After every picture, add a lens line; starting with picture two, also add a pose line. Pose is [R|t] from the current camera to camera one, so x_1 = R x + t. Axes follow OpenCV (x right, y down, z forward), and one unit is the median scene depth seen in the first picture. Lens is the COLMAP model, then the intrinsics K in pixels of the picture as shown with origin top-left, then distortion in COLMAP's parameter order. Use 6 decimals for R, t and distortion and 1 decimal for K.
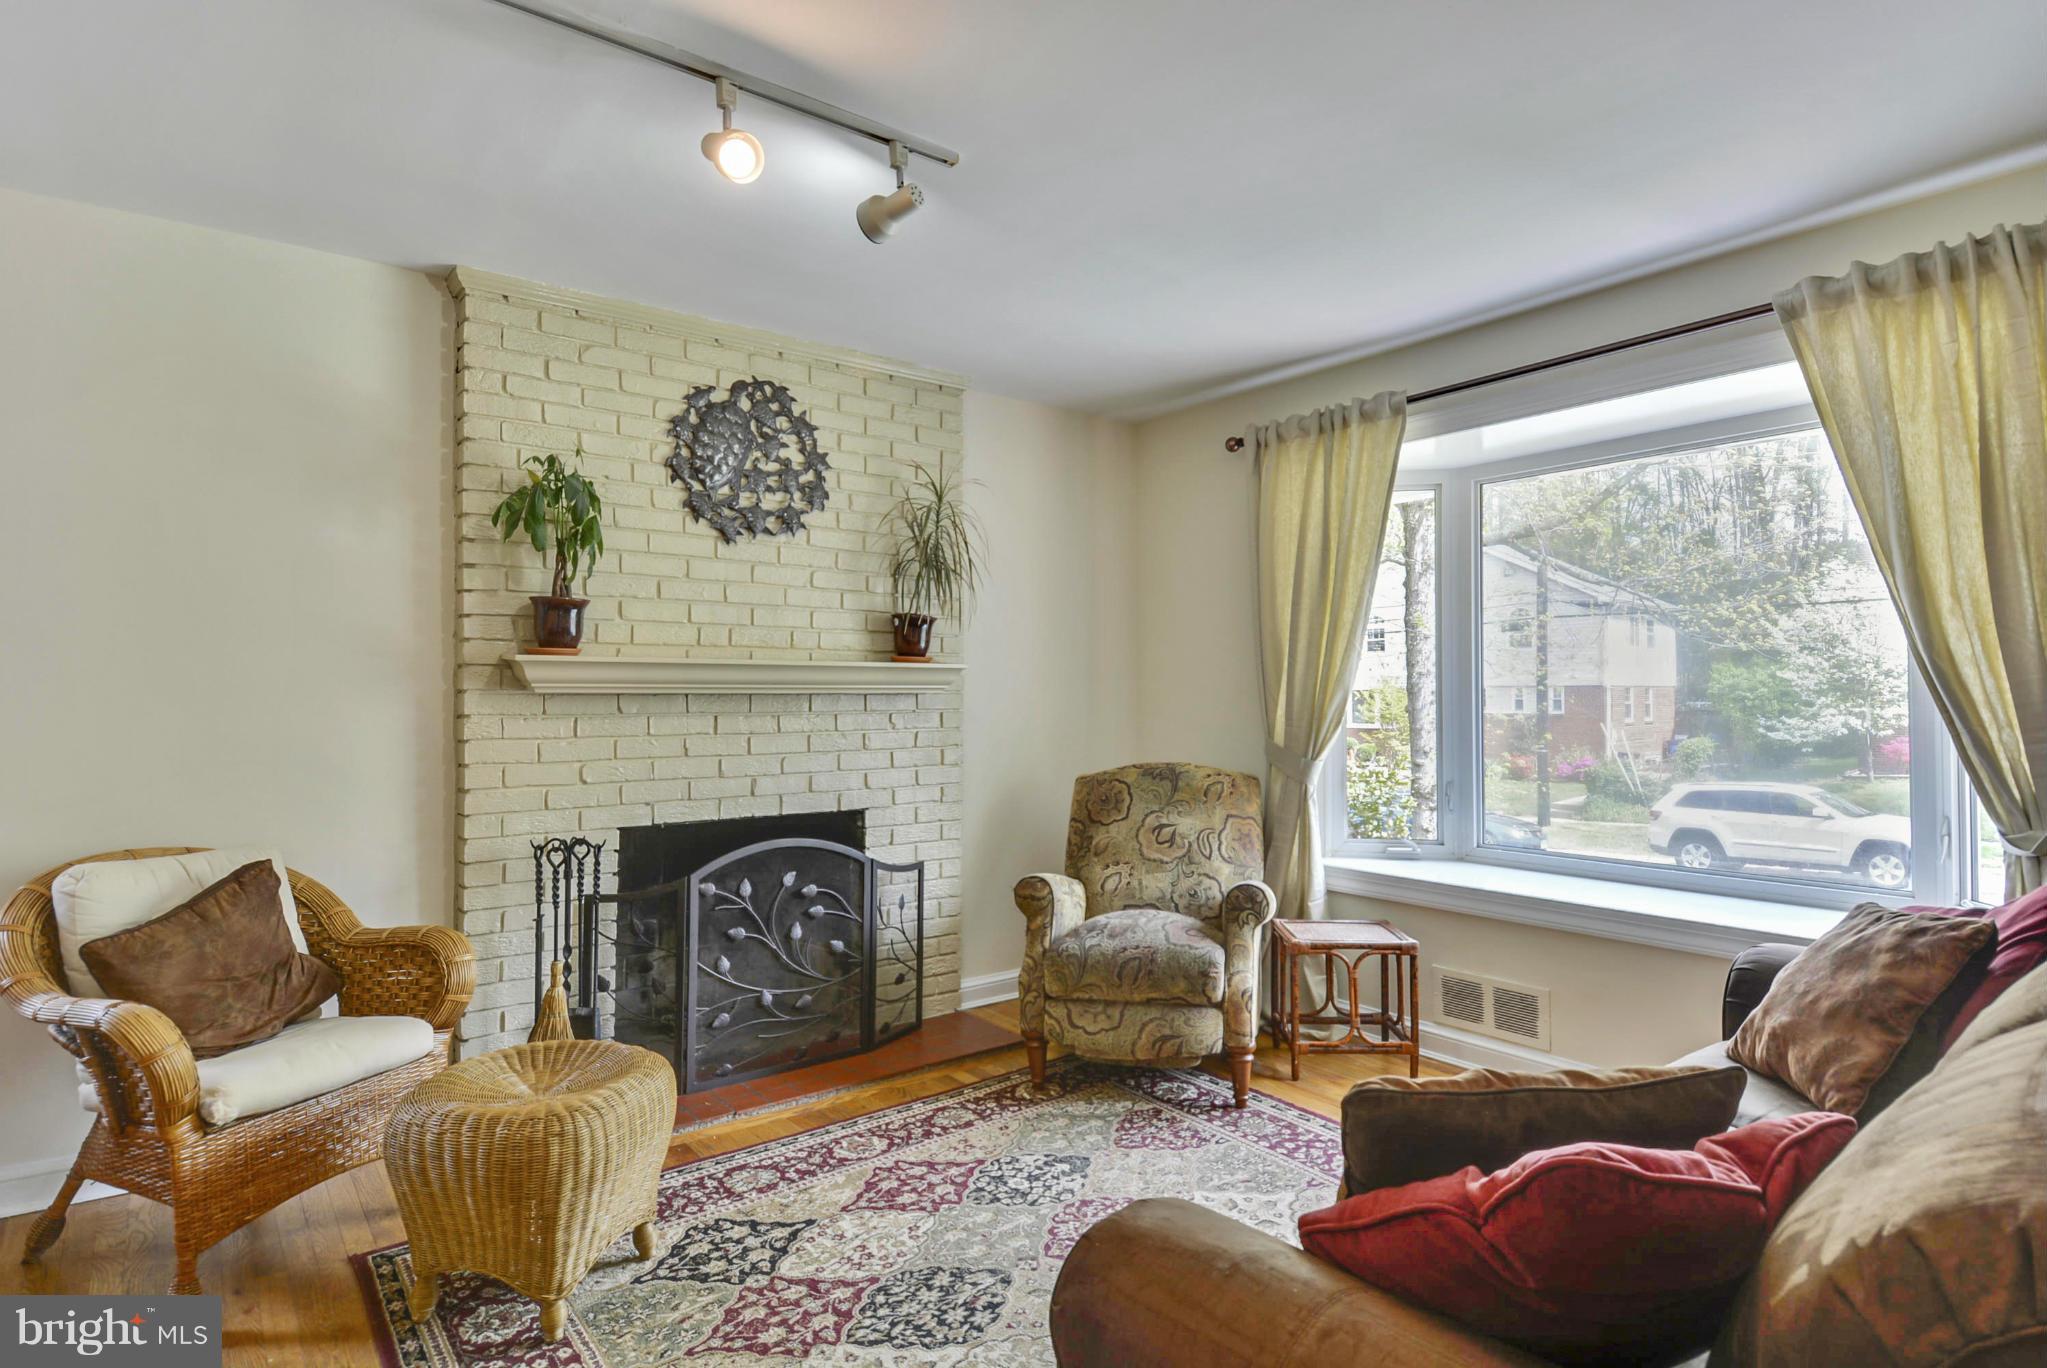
lens RADIAL K [[1094.7, 0, 1033.5], [0, 1094.7, 694.3], [0, 0, 1]] dist [0.049694, -0.069469]
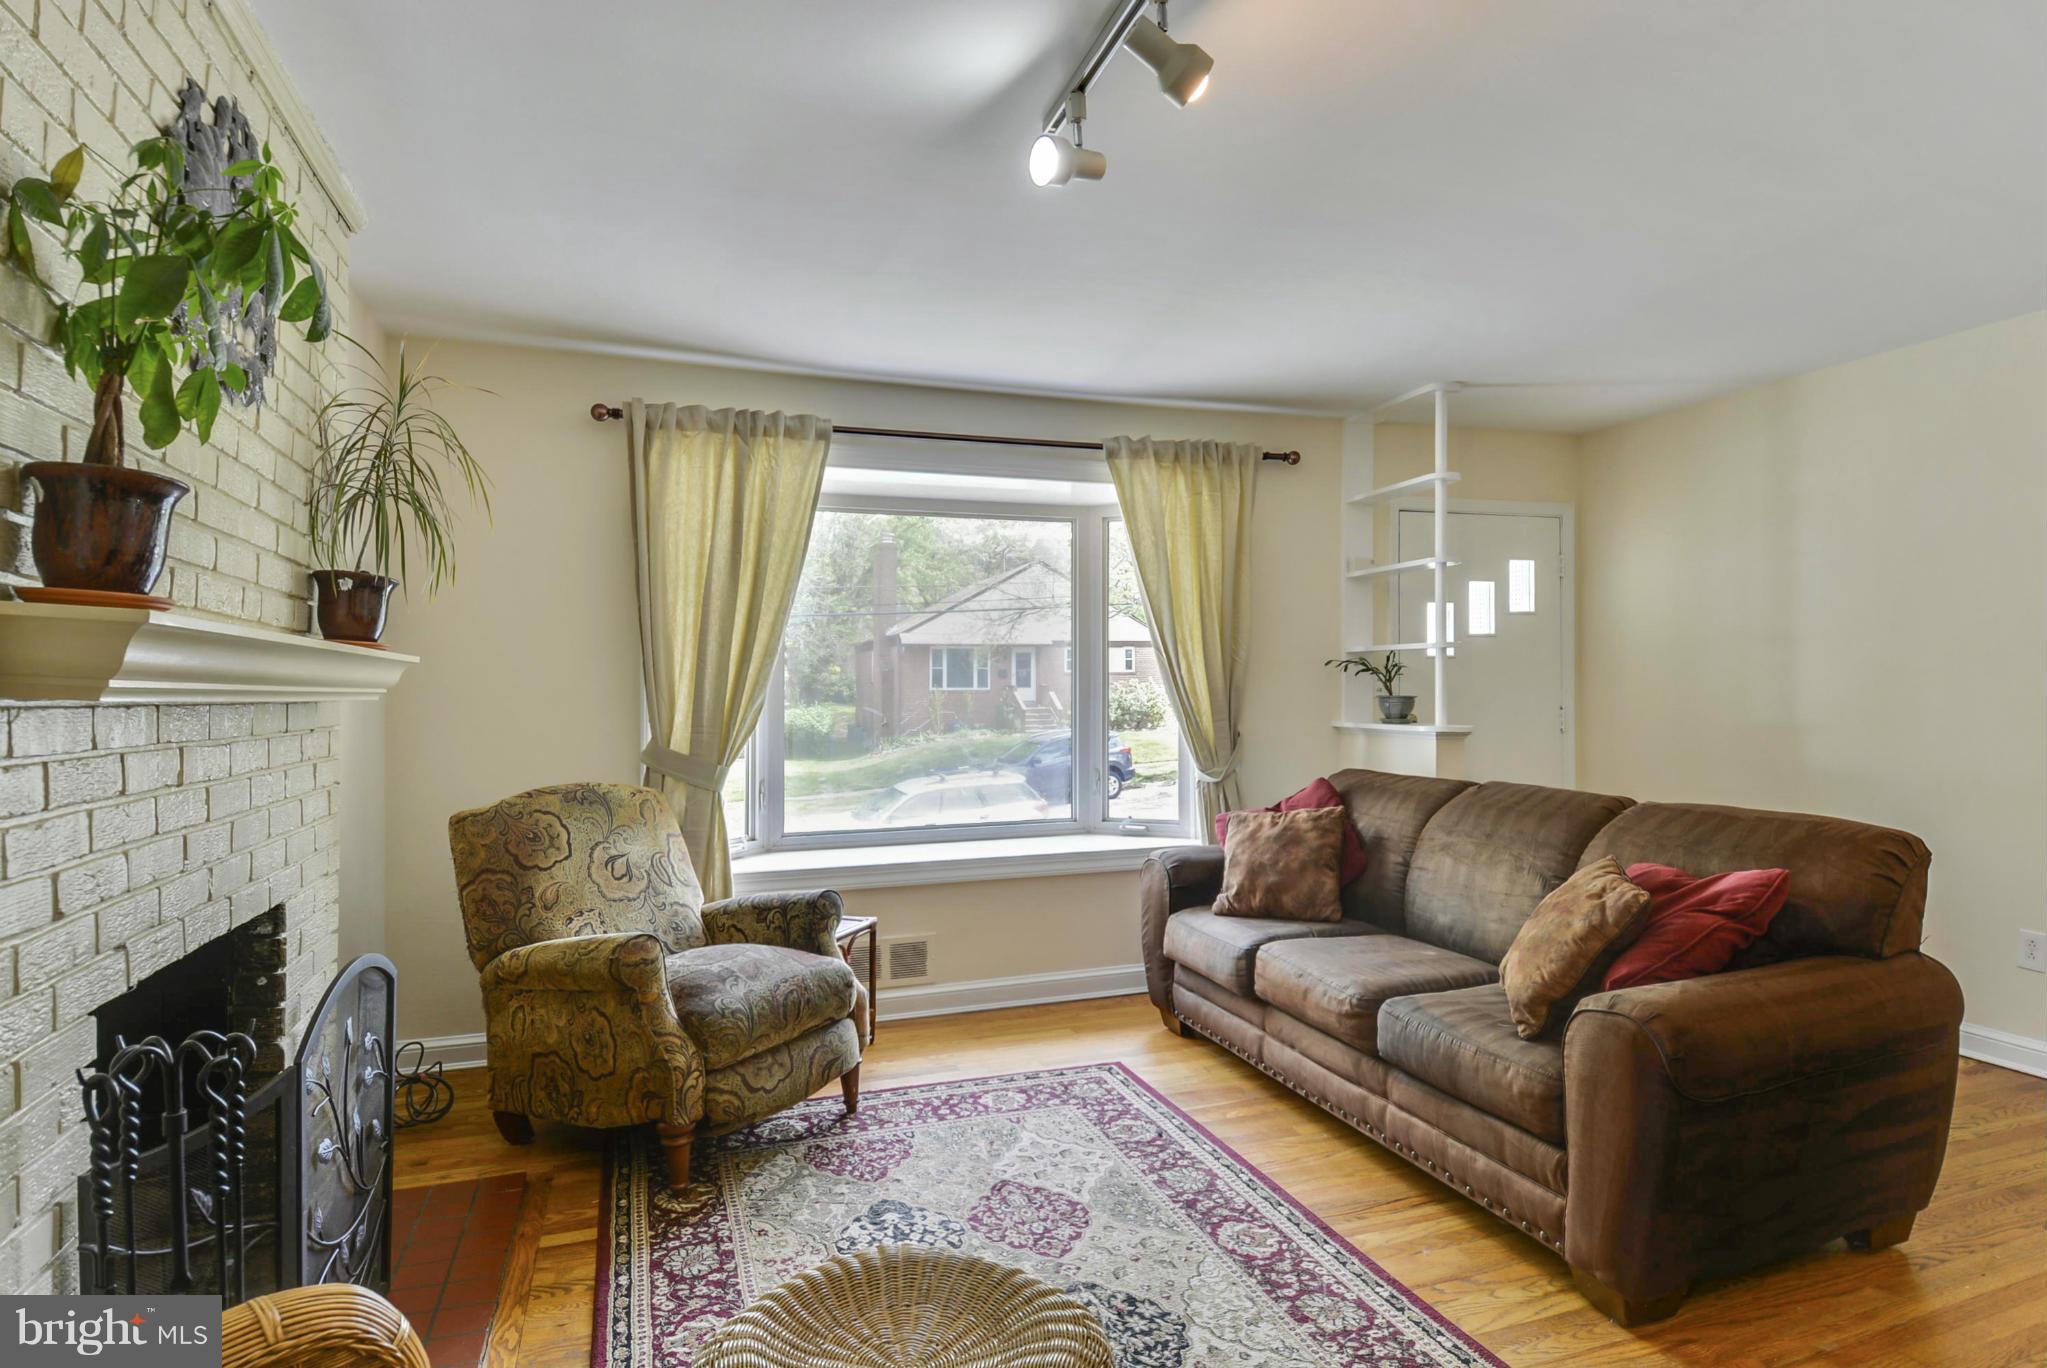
lens RADIAL K [[1094.7, 0, 1033.5], [0, 1094.7, 694.3], [0, 0, 1]] dist [0.049694, -0.069469]
pose [[0.300111, -0.001290, 0.953903, -0.709943], [0.008389, 0.999964, -0.001287, -0.000625], [-0.953867, 0.008388, 0.300111, 0.536184]]
